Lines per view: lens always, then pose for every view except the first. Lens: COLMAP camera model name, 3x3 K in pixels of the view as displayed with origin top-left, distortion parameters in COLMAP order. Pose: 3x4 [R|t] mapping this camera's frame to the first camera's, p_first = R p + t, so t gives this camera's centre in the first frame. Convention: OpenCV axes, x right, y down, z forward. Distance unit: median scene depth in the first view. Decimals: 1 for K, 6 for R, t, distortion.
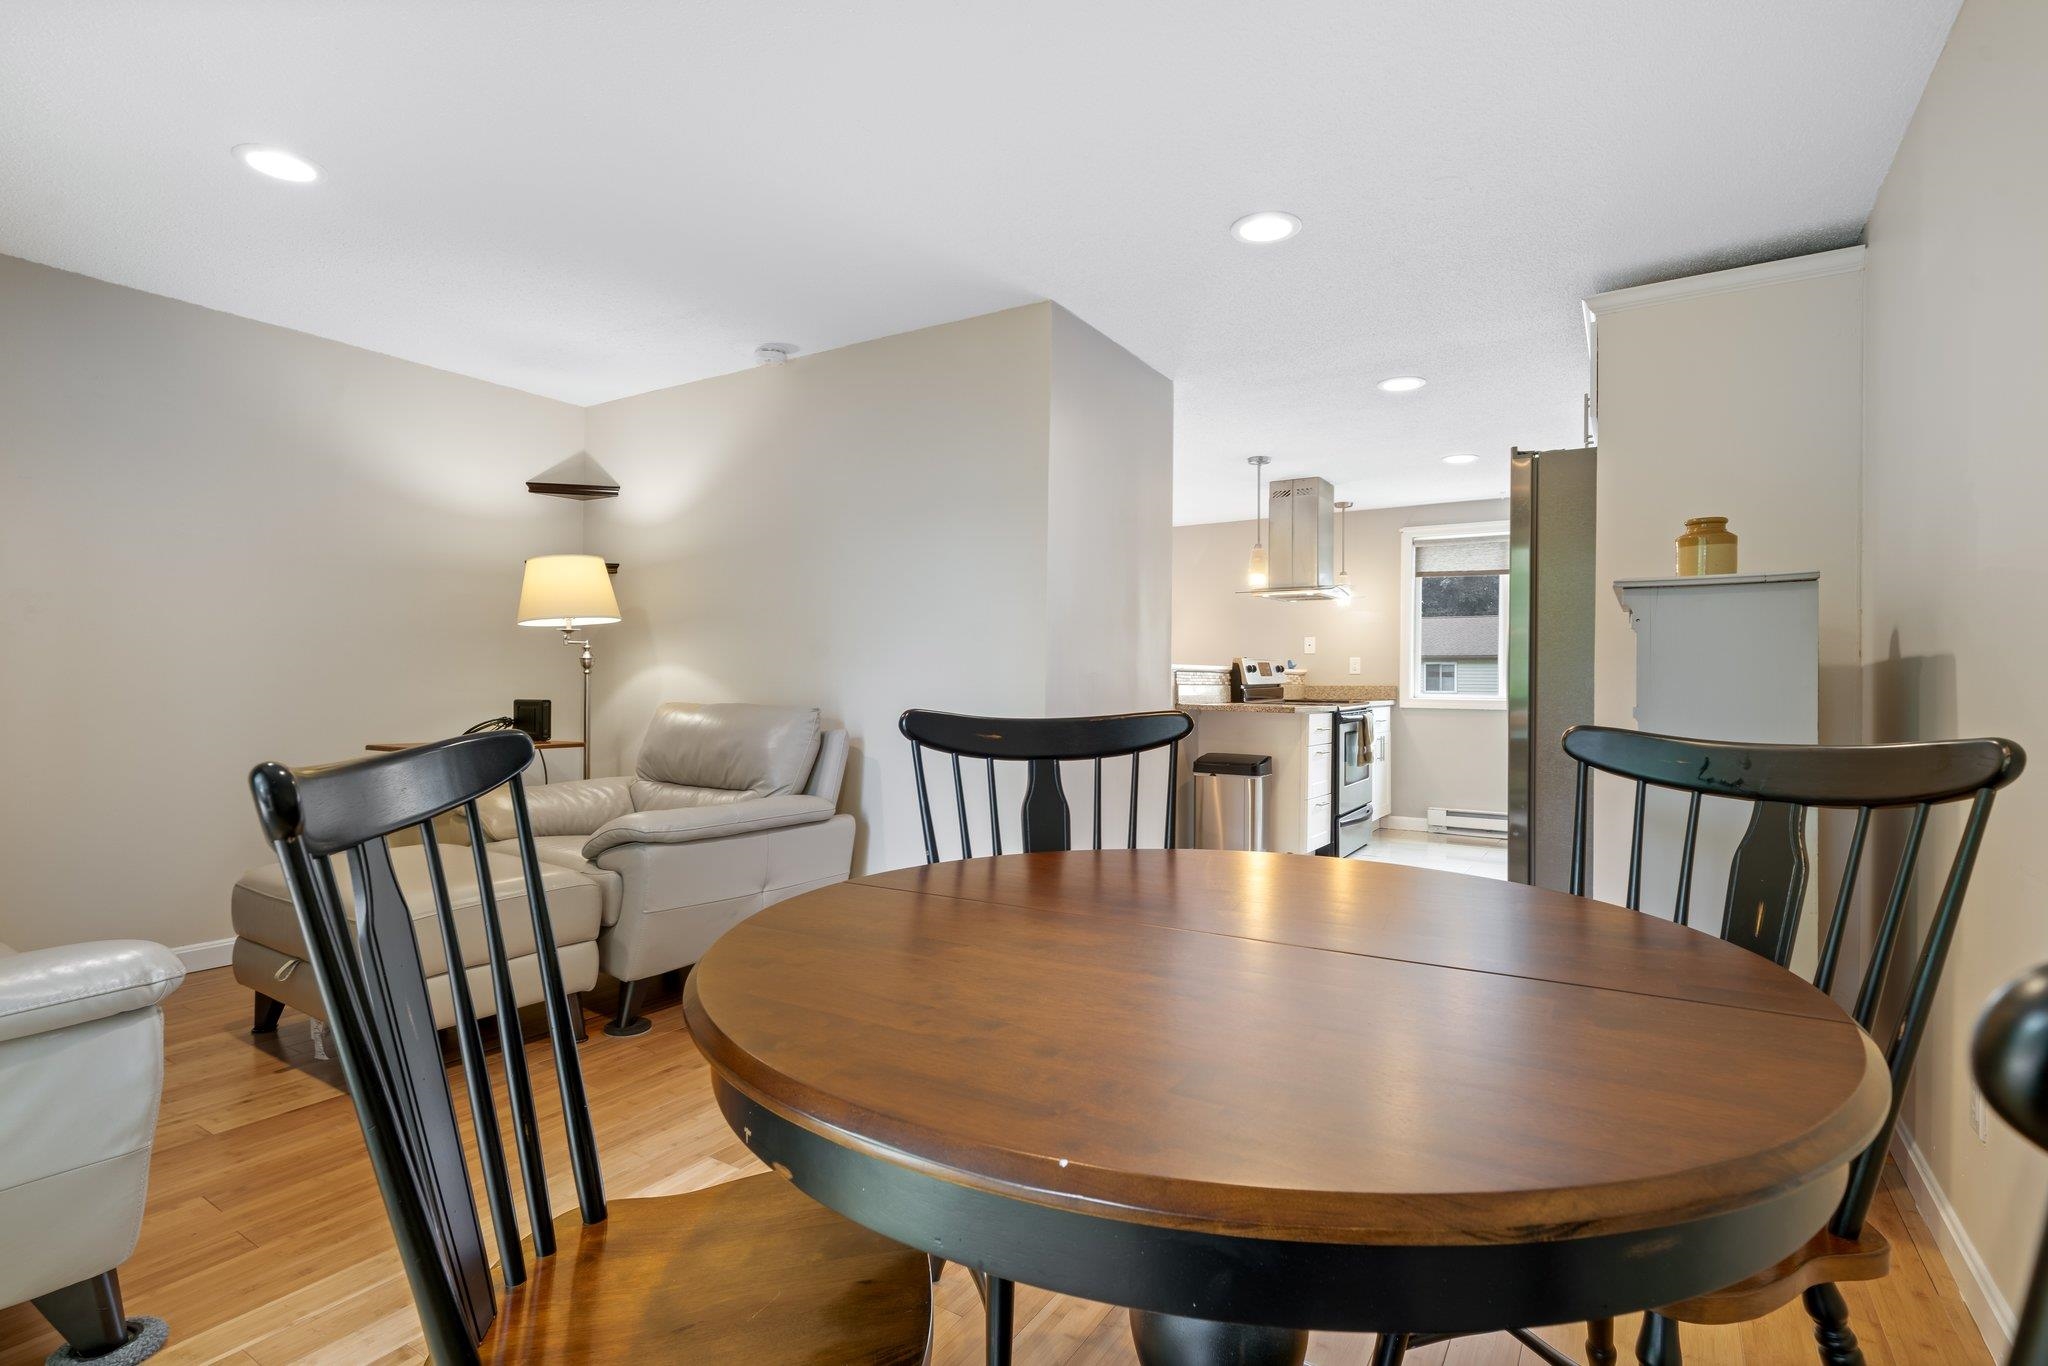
lens RADIAL K [[985.8, 0, 1022.8], [0, 985.8, 683.8], [0, 0, 1]] dist [0.001257, 0.000889]
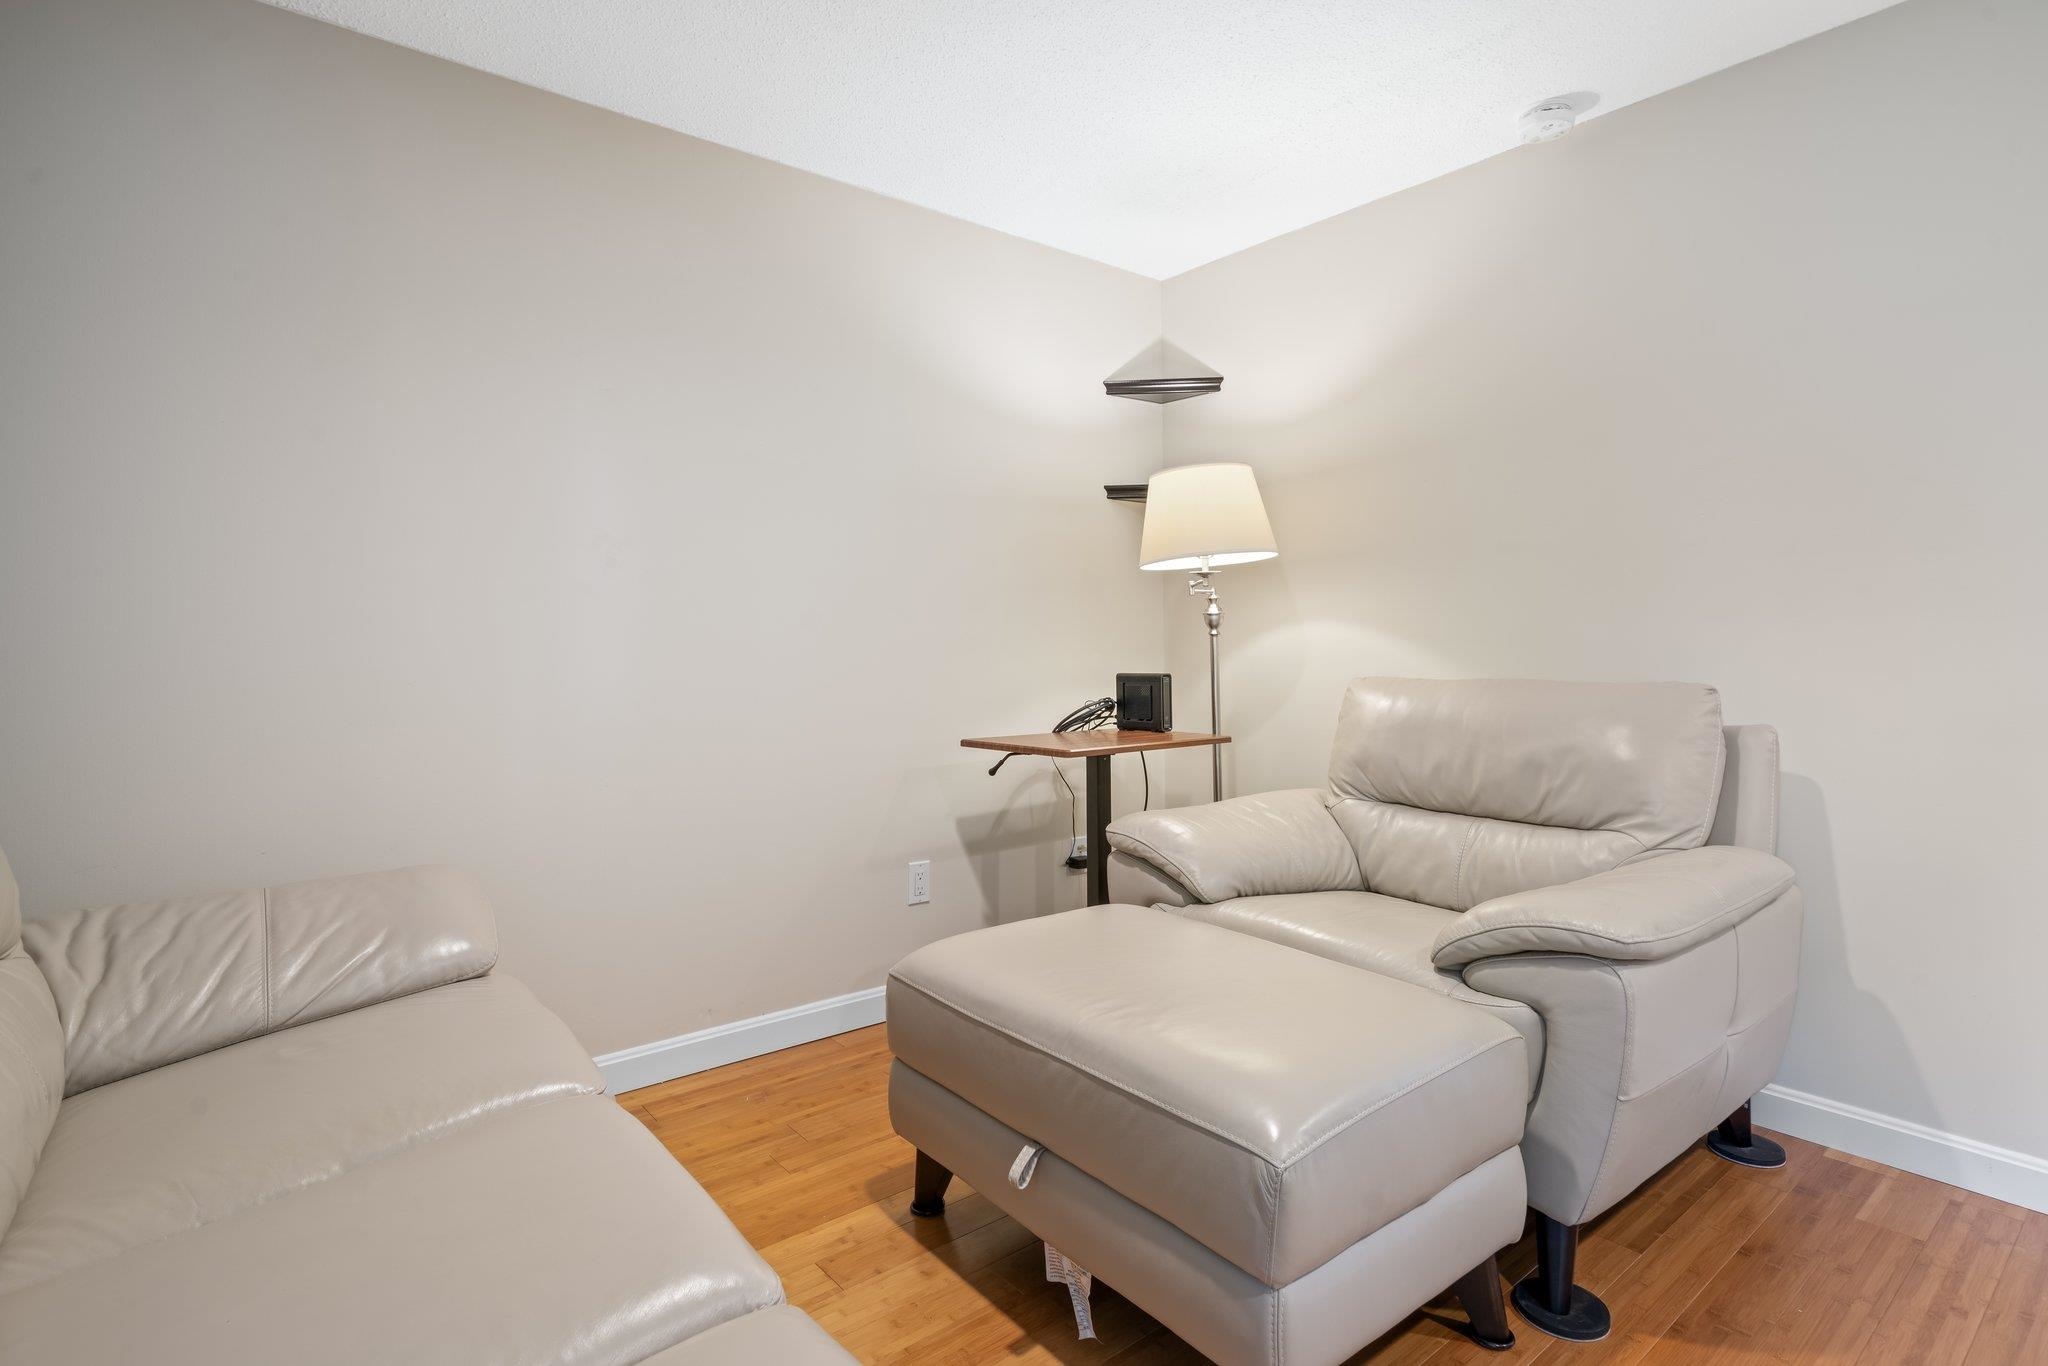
lens RADIAL K [[985.8, 0, 1005.4], [0, 985.8, 626.0], [0, 0, 1]] dist [0.001257, 0.000889]
pose [[0.947820, -0.015181, -0.318445, -0.374813], [0.006259, 0.999559, -0.029025, 0.001991], [0.318745, 0.025517, 0.947497, 0.302552]]
